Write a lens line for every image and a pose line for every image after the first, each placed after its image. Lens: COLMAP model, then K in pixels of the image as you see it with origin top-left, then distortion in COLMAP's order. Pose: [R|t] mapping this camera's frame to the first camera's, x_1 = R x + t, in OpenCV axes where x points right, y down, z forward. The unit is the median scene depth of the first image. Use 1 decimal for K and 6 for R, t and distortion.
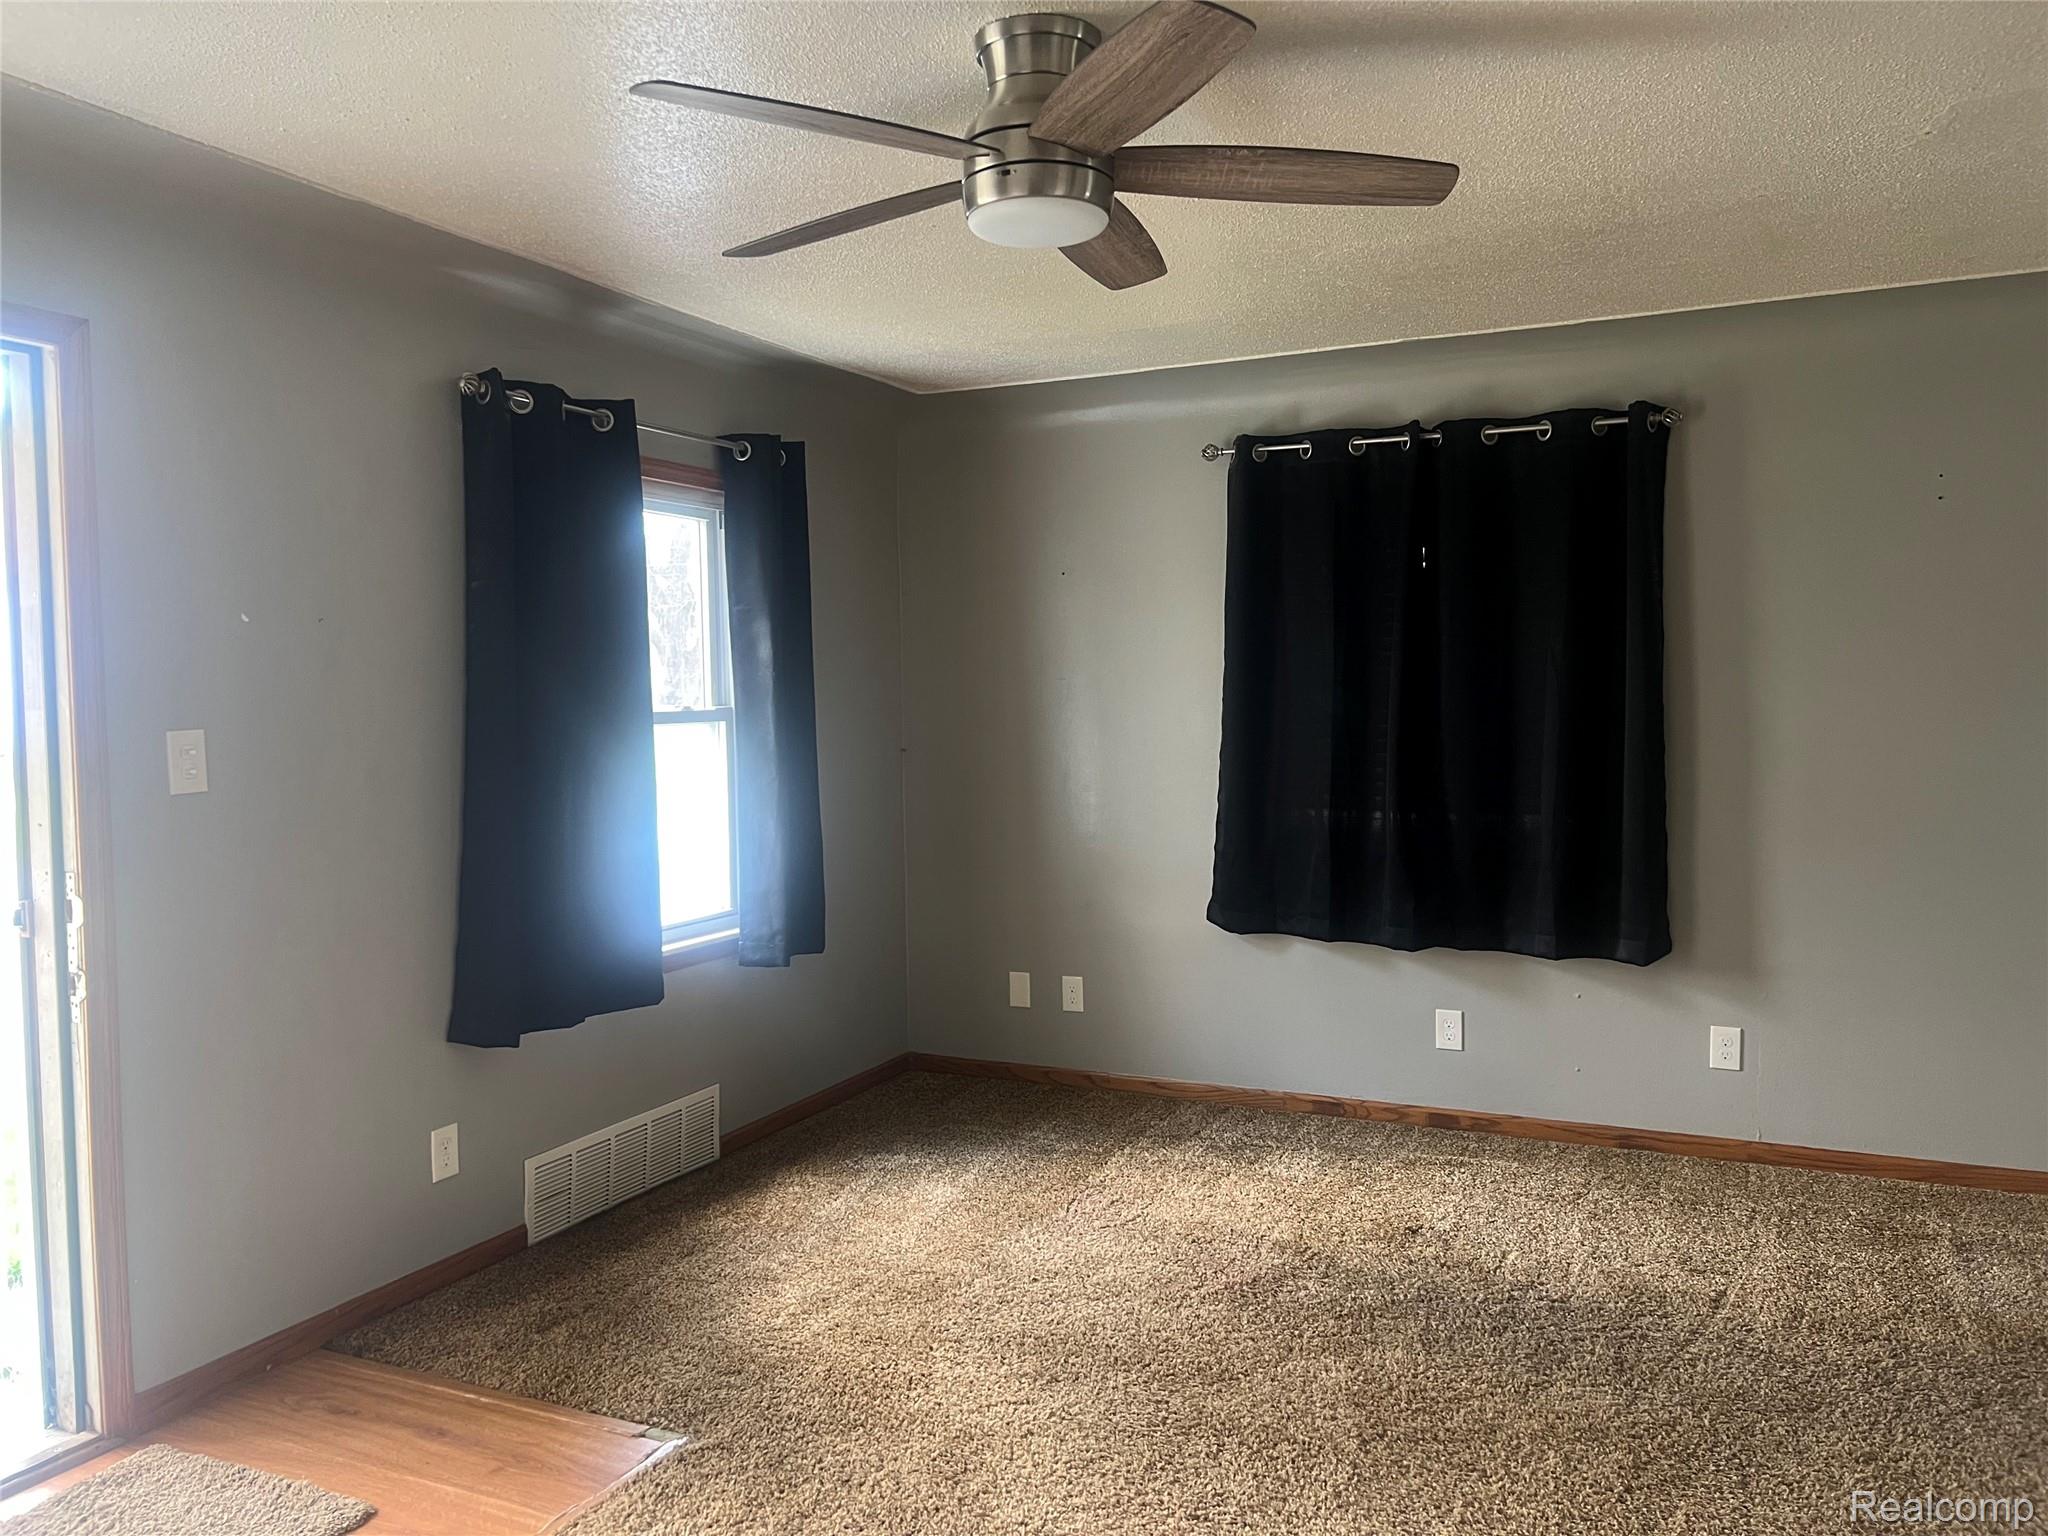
lens RADIAL K [[1541.1, 0, 1015.4], [0, 1541.1, 763.7], [0, 0, 1]] dist [0.037316, -0.010084]
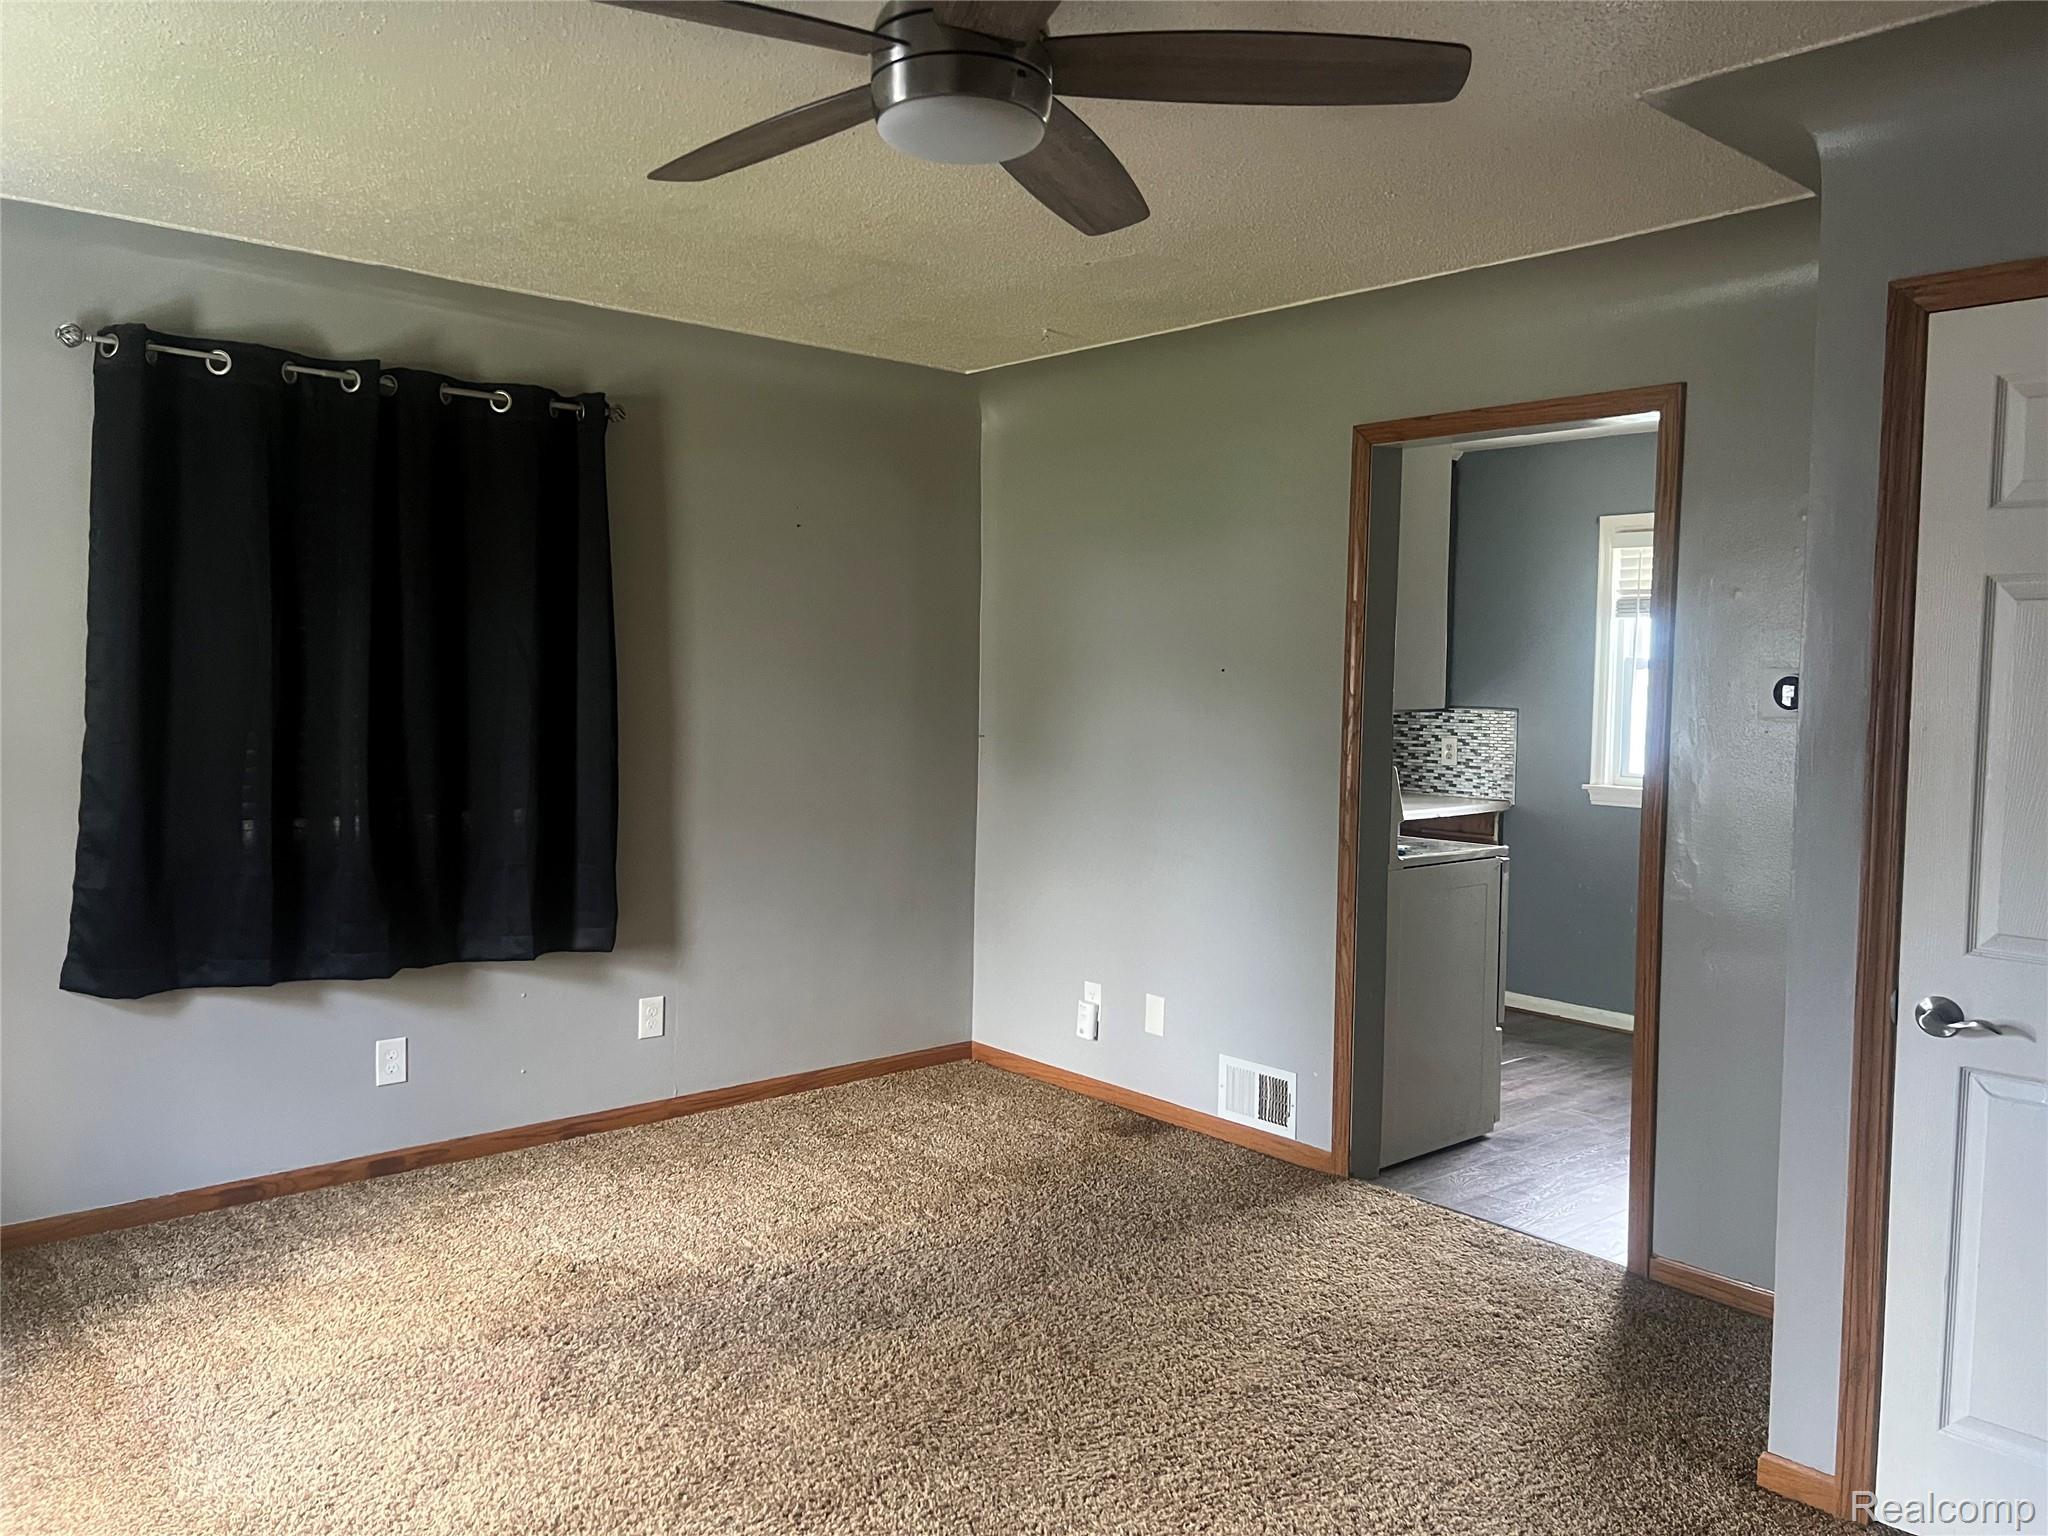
lens RADIAL K [[1541.1, 0, 1023.1], [0, 1541.1, 761.0], [0, 0, 1]] dist [0.037316, -0.010084]
pose [[0.413505, -0.034936, 0.909831, -0.388531], [0.024699, 0.999326, 0.027147, -0.014379], [-0.910167, 0.011247, 0.414090, 0.324165]]
